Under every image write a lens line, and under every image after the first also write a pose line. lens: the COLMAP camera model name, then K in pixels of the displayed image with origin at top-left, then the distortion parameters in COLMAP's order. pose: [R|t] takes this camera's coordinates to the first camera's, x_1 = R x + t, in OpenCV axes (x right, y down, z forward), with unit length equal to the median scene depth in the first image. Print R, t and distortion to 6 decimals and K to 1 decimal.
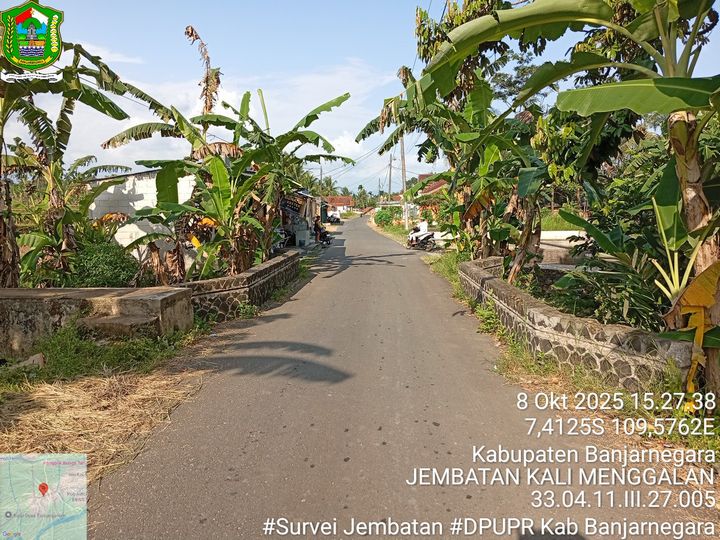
lens RADIAL K [[546.9, 0, 360.0], [0, 546.9, 270.0], [0, 0, 1]] dist [0.107041, -0.243072]
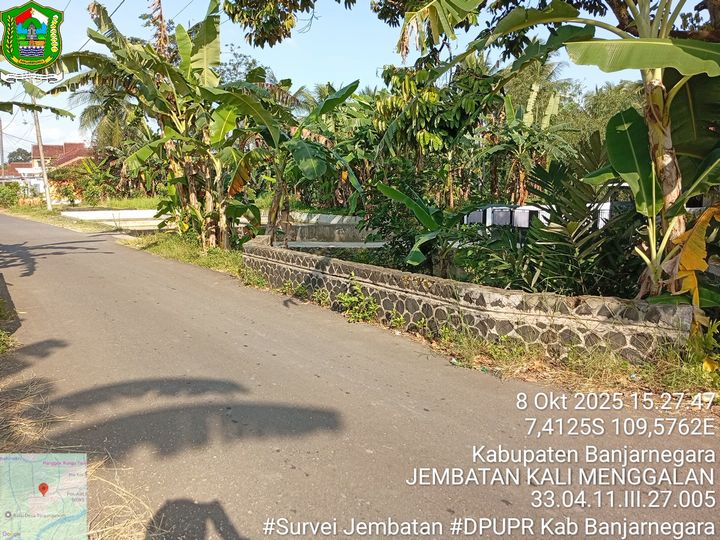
lens RADIAL K [[546.9, 0, 360.0], [0, 546.9, 270.0], [0, 0, 1]] dist [0.107041, -0.243072]
pose [[0.794082, -0.084398, 0.601923, -0.225482], [0.061066, 0.996380, 0.059145, -0.014352], [-0.604736, -0.010209, 0.796361, 0.247261]]
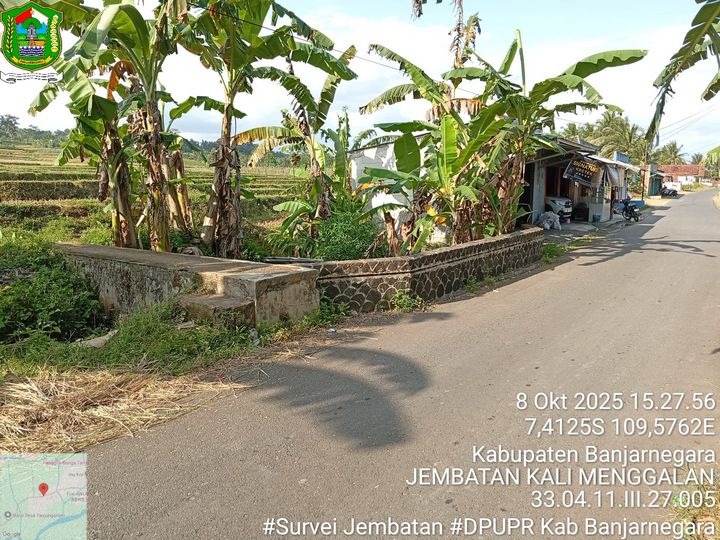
lens RADIAL K [[546.9, 0, 360.0], [0, 546.9, 270.0], [0, 0, 1]] dist [0.107041, -0.243072]
pose [[0.839623, 0.087058, -0.536148, 0.148262], [-0.059777, 0.995886, 0.068097, -0.020704], [0.539870, -0.025126, 0.841373, 0.271744]]
